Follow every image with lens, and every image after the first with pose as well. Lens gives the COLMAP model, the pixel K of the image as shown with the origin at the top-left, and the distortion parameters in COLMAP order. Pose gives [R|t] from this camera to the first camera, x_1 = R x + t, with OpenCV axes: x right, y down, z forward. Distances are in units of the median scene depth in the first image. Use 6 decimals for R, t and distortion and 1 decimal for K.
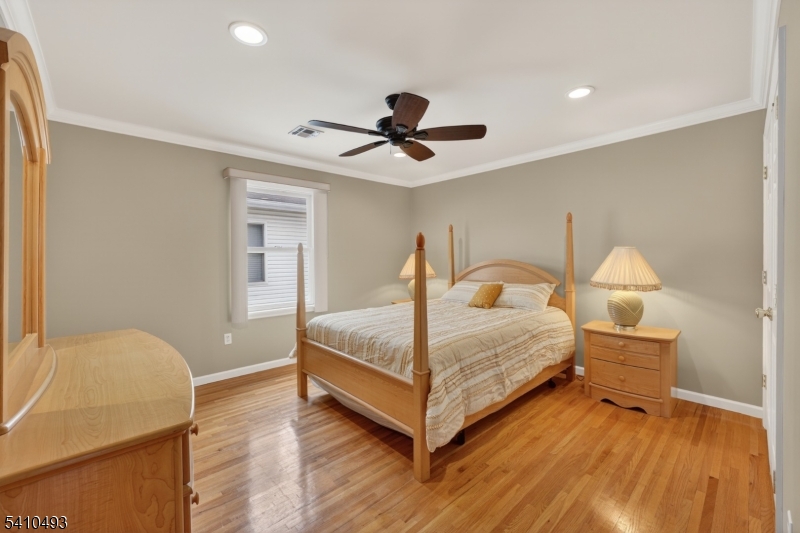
lens RADIAL K [[327.4, 0, 400.0], [0, 327.4, 266.5], [0, 0, 1]] dist [0.001036, 0.000164]
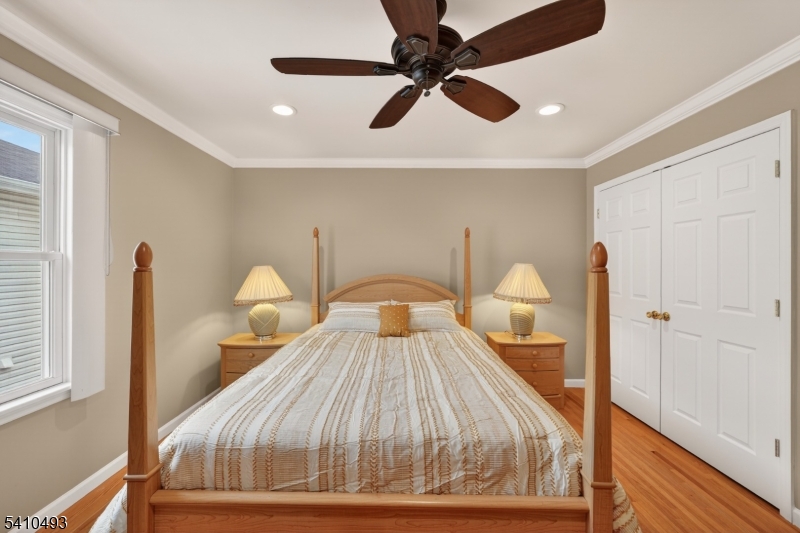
lens RADIAL K [[321.0, 0, 400.0], [0, 321.0, 266.5], [0, 0, 1]] dist [-0.009097, 0.000295]
pose [[0.680198, 0.006405, 0.733001, -0.417074], [0.011263, 0.999752, -0.019187, -0.037041], [-0.732942, 0.021307, 0.679957, 0.600431]]
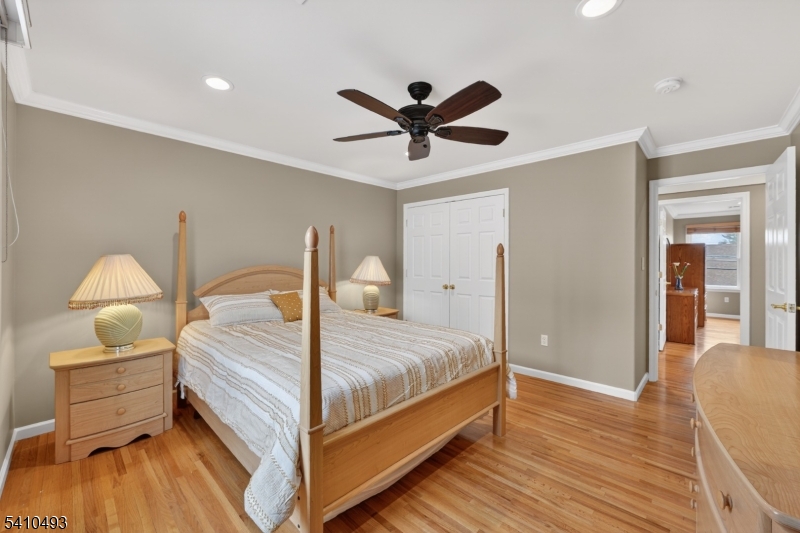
lens RADIAL K [[321.0, 0, 400.0], [0, 321.0, 266.5], [0, 0, 1]] dist [-0.009097, 0.000295]
pose [[-0.055769, -0.005481, 0.998429, -0.818615], [0.024035, 0.999688, 0.006831, -0.021595], [-0.998154, 0.024378, -0.055620, 1.014915]]
